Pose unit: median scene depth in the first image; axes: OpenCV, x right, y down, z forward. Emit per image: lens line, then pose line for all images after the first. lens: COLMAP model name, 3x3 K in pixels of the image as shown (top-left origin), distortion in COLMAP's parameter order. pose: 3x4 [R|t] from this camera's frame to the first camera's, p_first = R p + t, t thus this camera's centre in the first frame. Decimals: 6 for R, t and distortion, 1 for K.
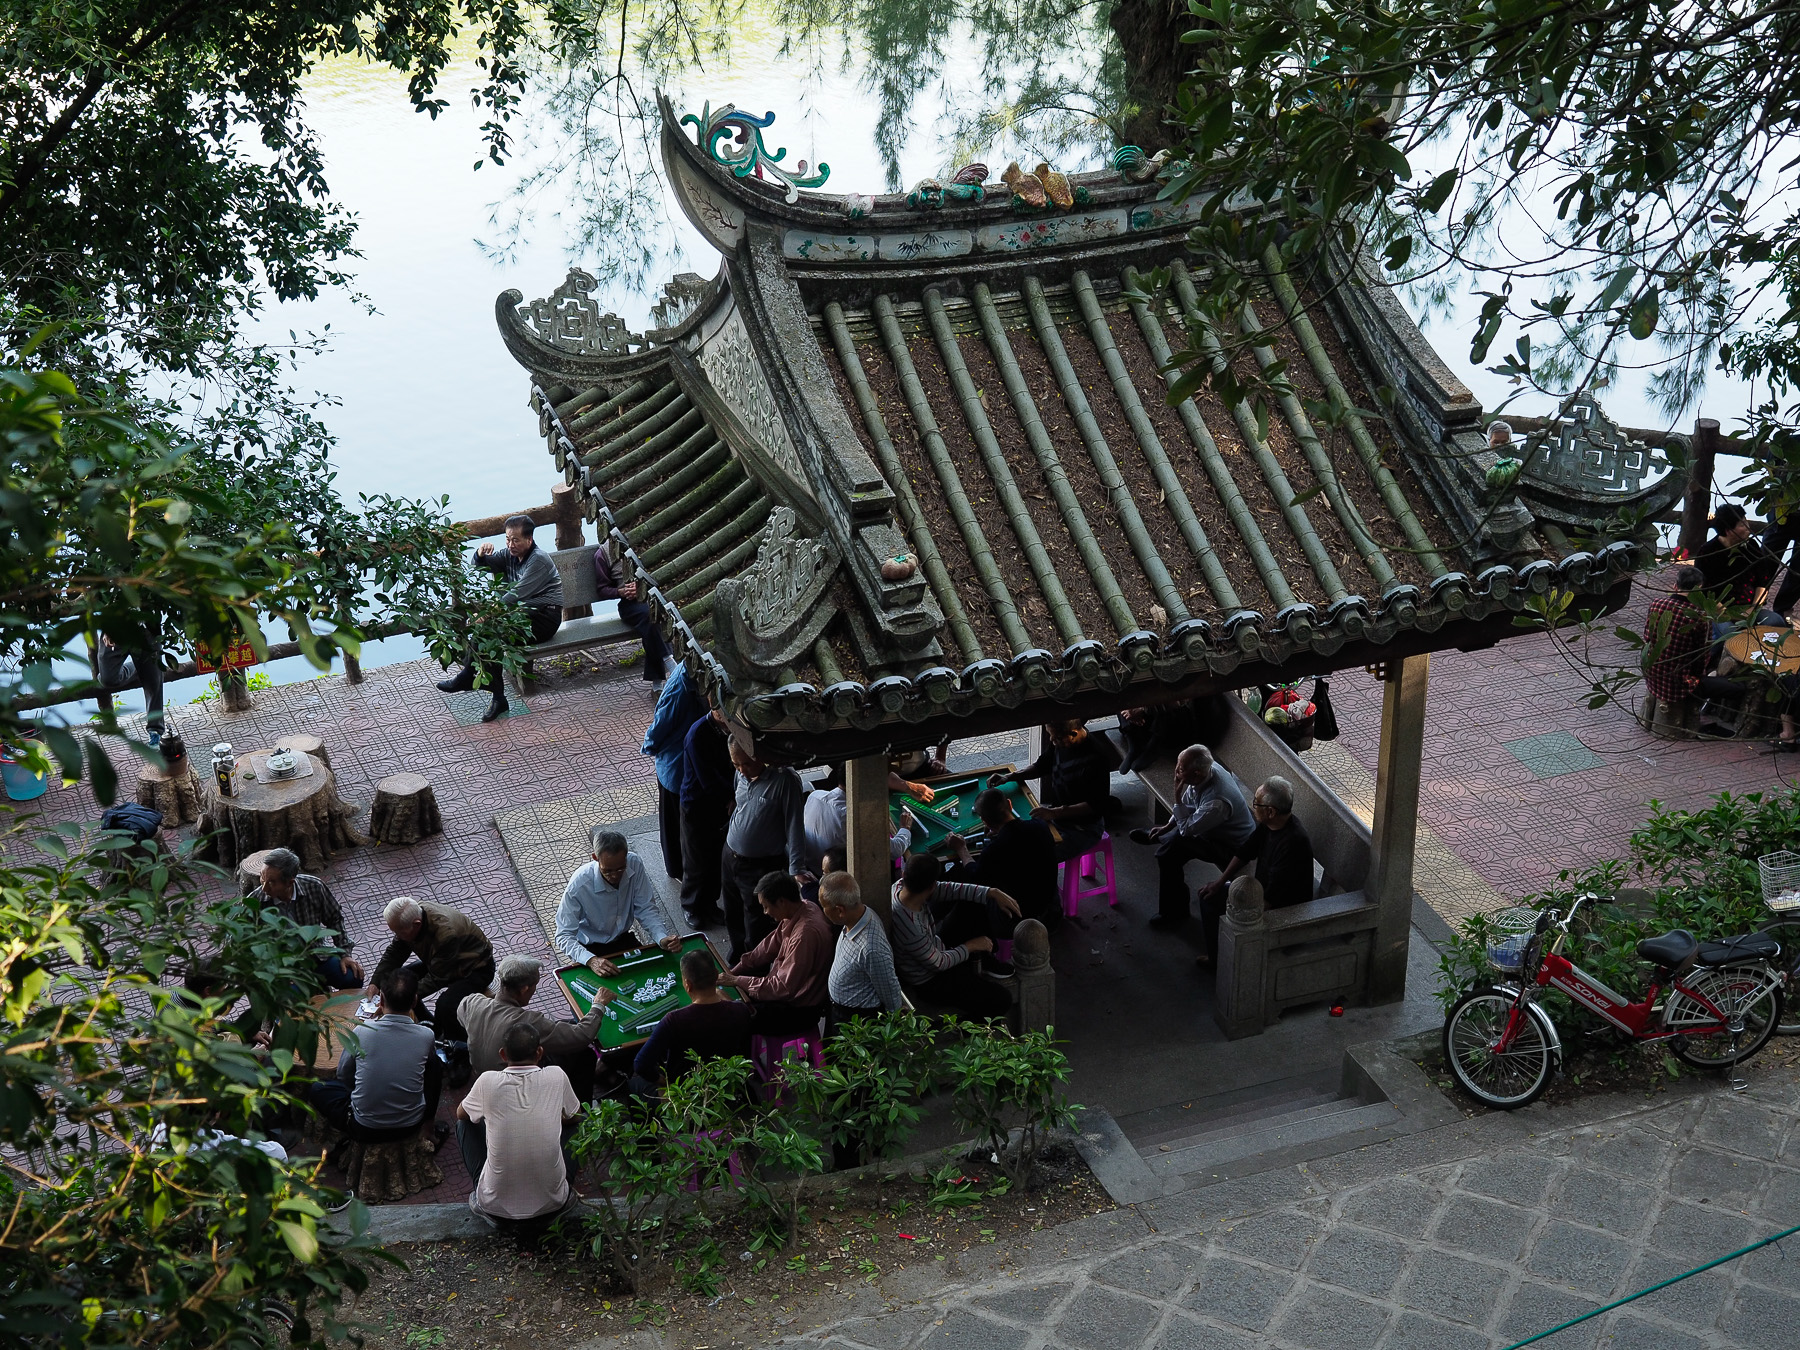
lens RADIAL K [[2603.3, 0, 903.2], [0, 2603.3, 675.4], [0, 0, 1]] dist [0.007868, 0.000000]
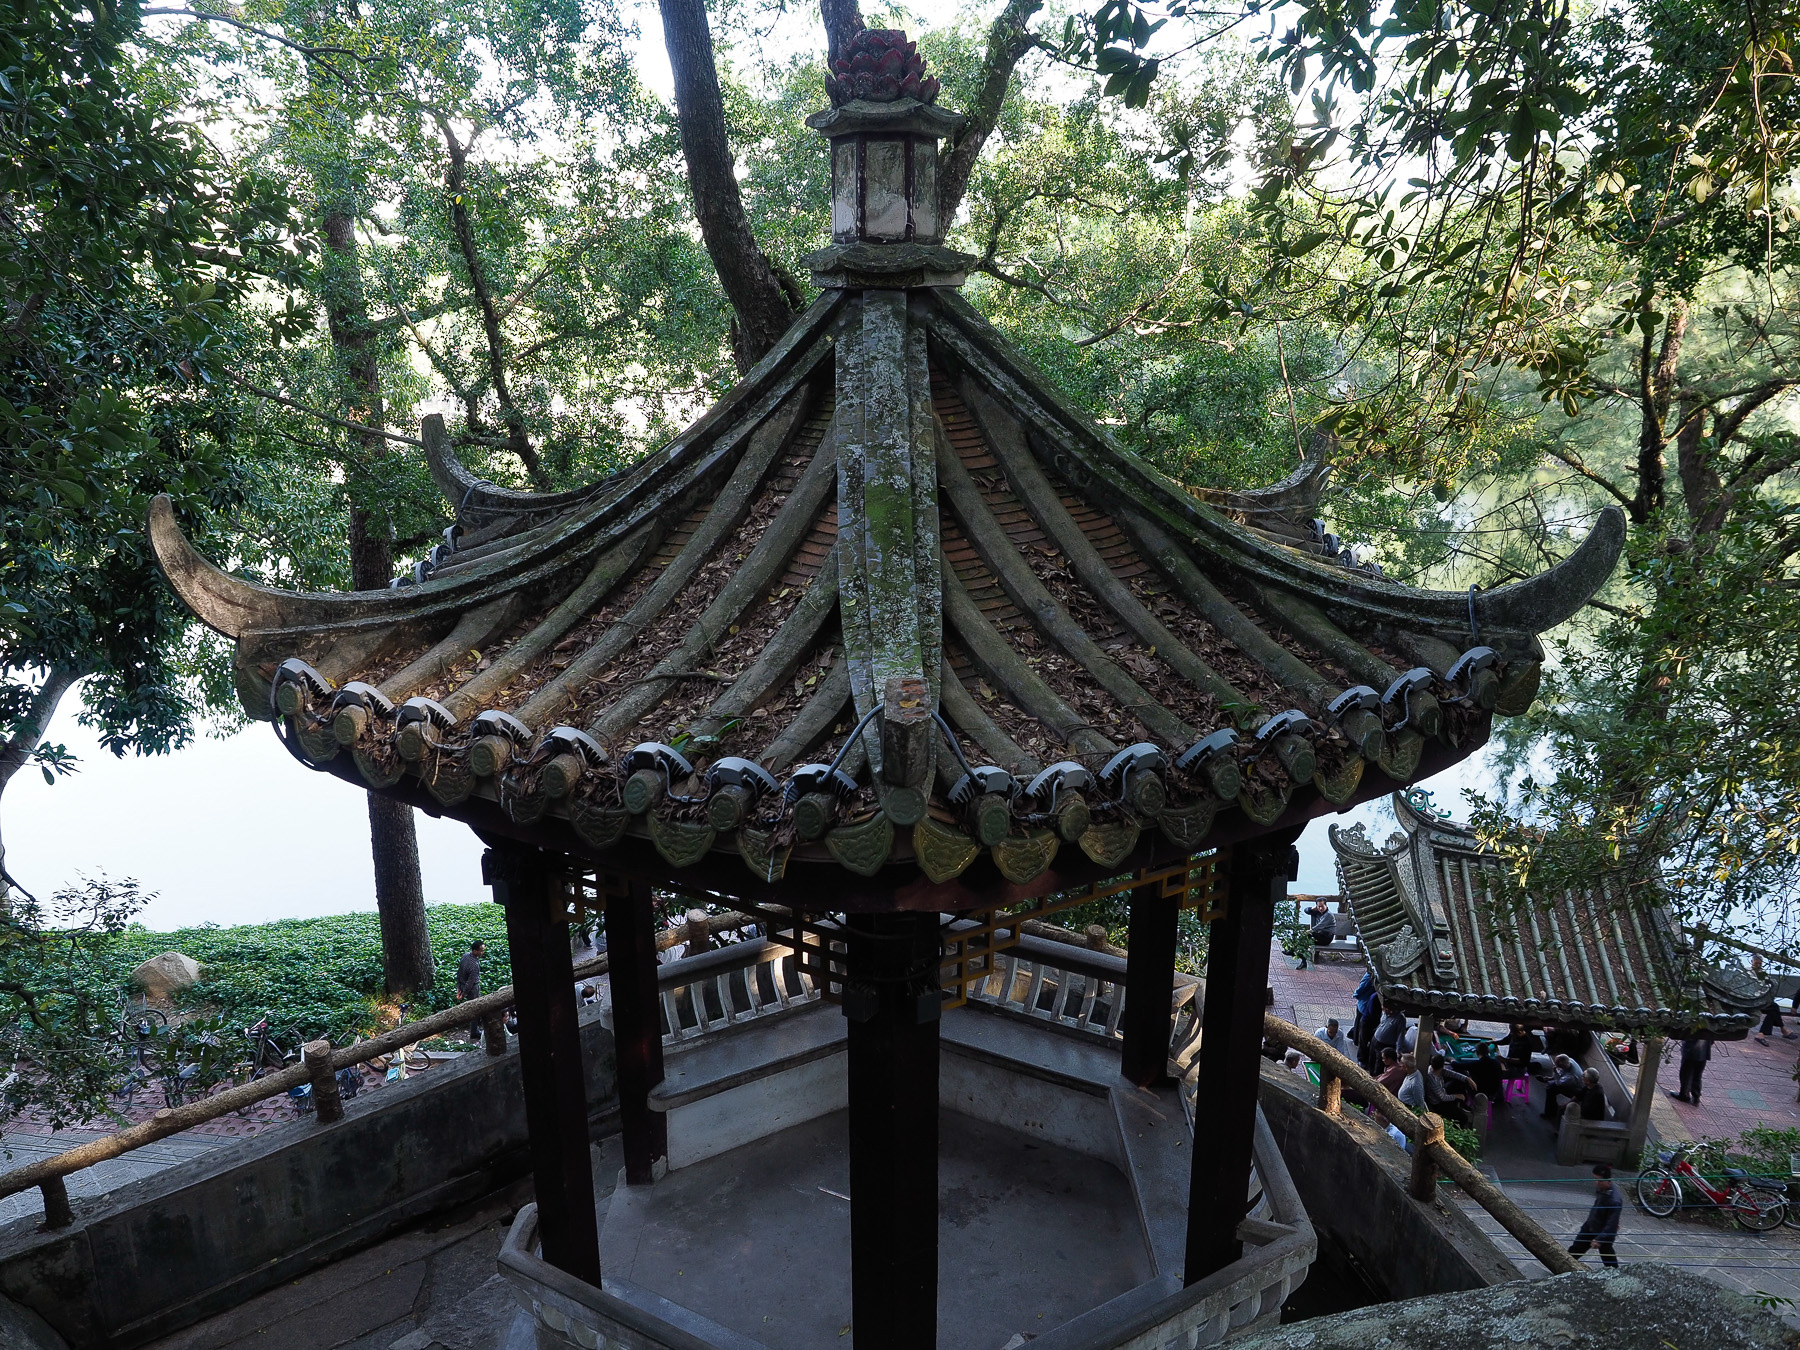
lens RADIAL K [[1273.6, 0, 909.1], [0, 1273.6, 671.4], [0, 0, 1]] dist [-0.012889, -0.000649]
pose [[0.867002, 0.150541, -0.475021, 0.095818], [-0.238575, 0.962320, -0.130469, -0.015801], [0.437482, 0.226445, 0.870249, -0.535802]]
